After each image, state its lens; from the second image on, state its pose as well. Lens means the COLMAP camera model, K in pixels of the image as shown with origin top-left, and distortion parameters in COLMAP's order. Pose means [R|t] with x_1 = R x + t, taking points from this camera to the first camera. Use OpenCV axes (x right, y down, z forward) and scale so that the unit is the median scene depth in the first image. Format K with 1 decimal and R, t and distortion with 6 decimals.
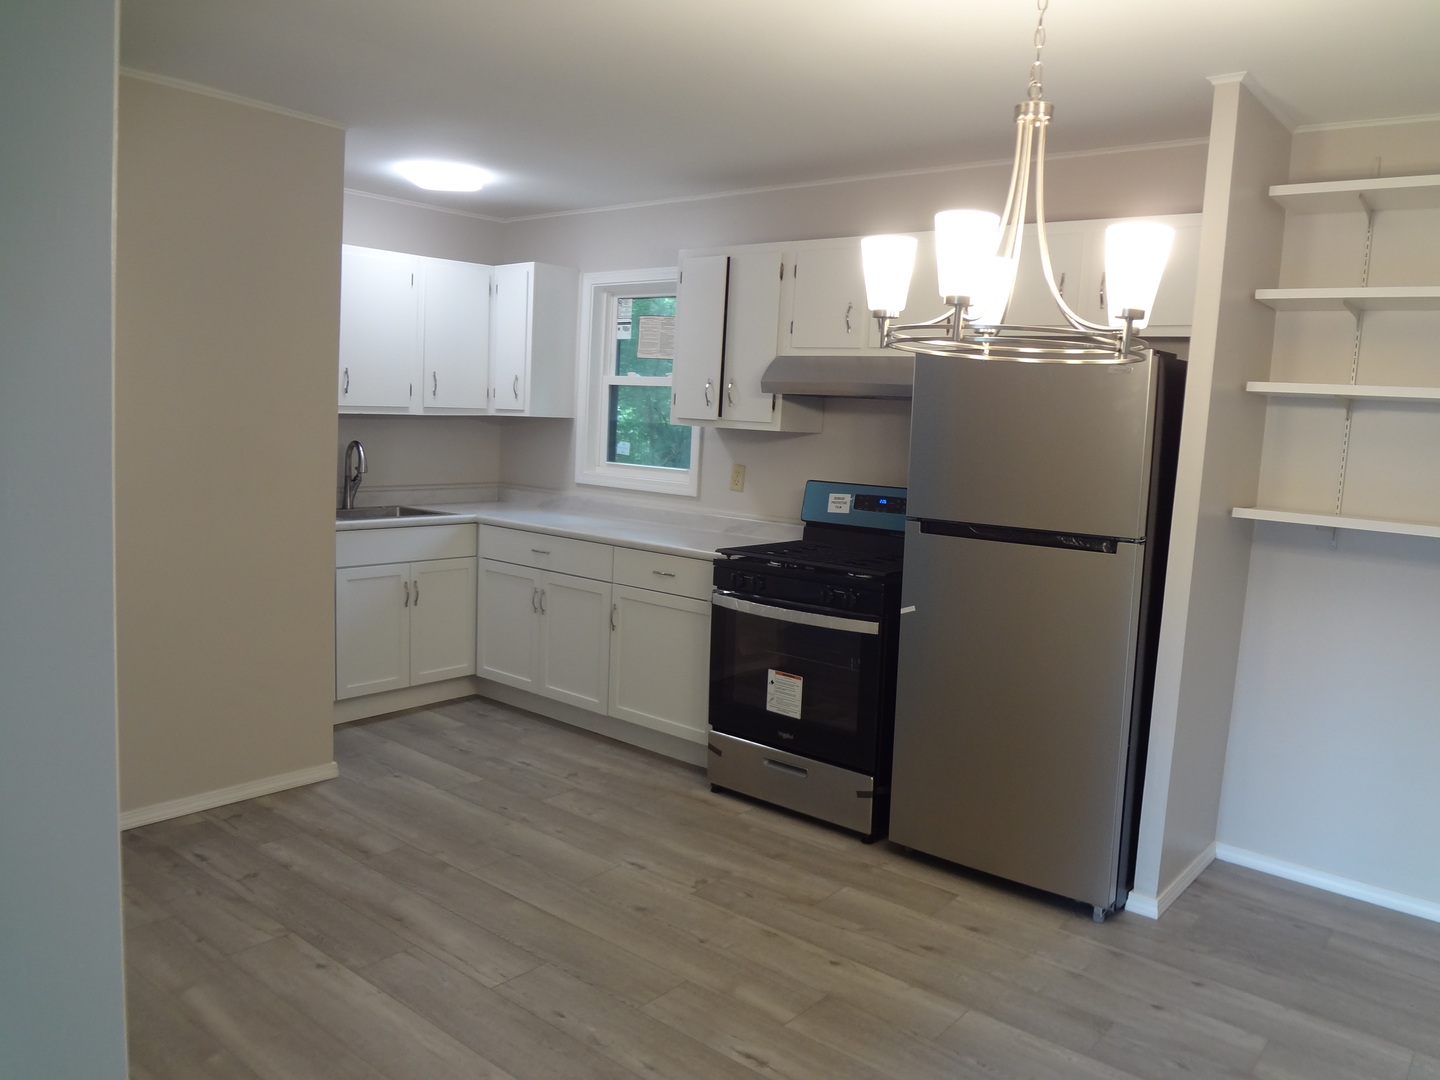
lens RADIAL K [[1064.9, 0, 718.0], [0, 1064.9, 531.4], [0, 0, 1]] dist [-0.052090, 0.008329]
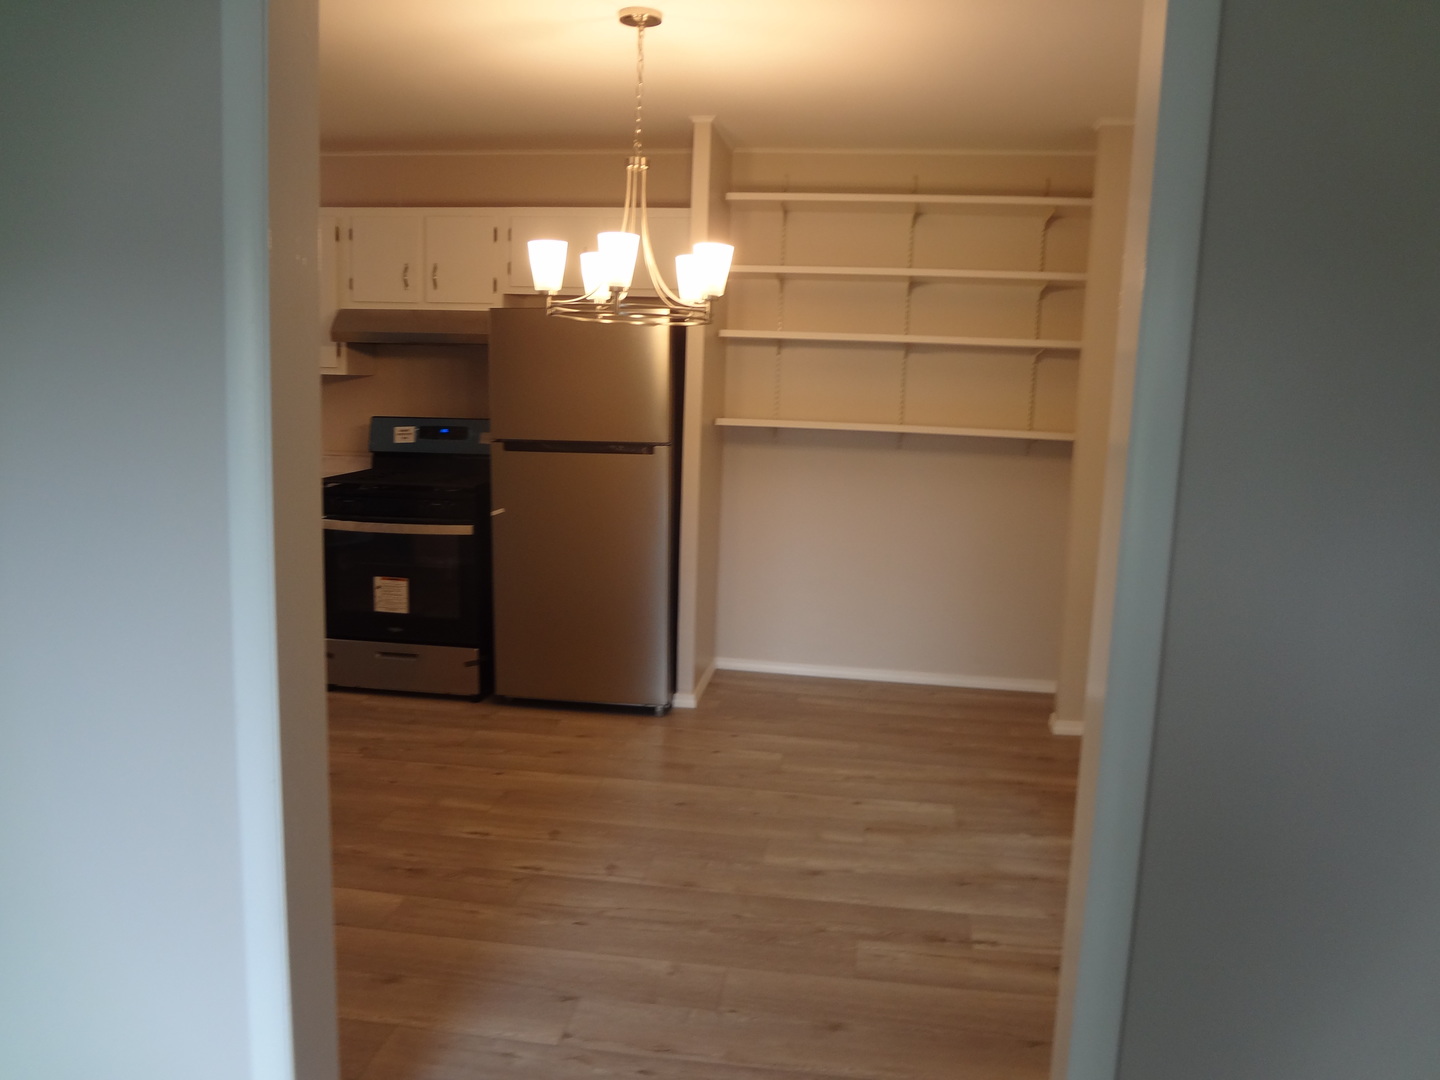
lens RADIAL K [[1064.9, 0, 718.0], [0, 1064.9, 531.4], [0, 0, 1]] dist [-0.052090, 0.008329]
pose [[0.850431, -0.103979, 0.515709, -0.253434], [0.072815, 0.994103, 0.080359, 0.013430], [-0.521023, -0.030789, 0.852987, -0.226246]]
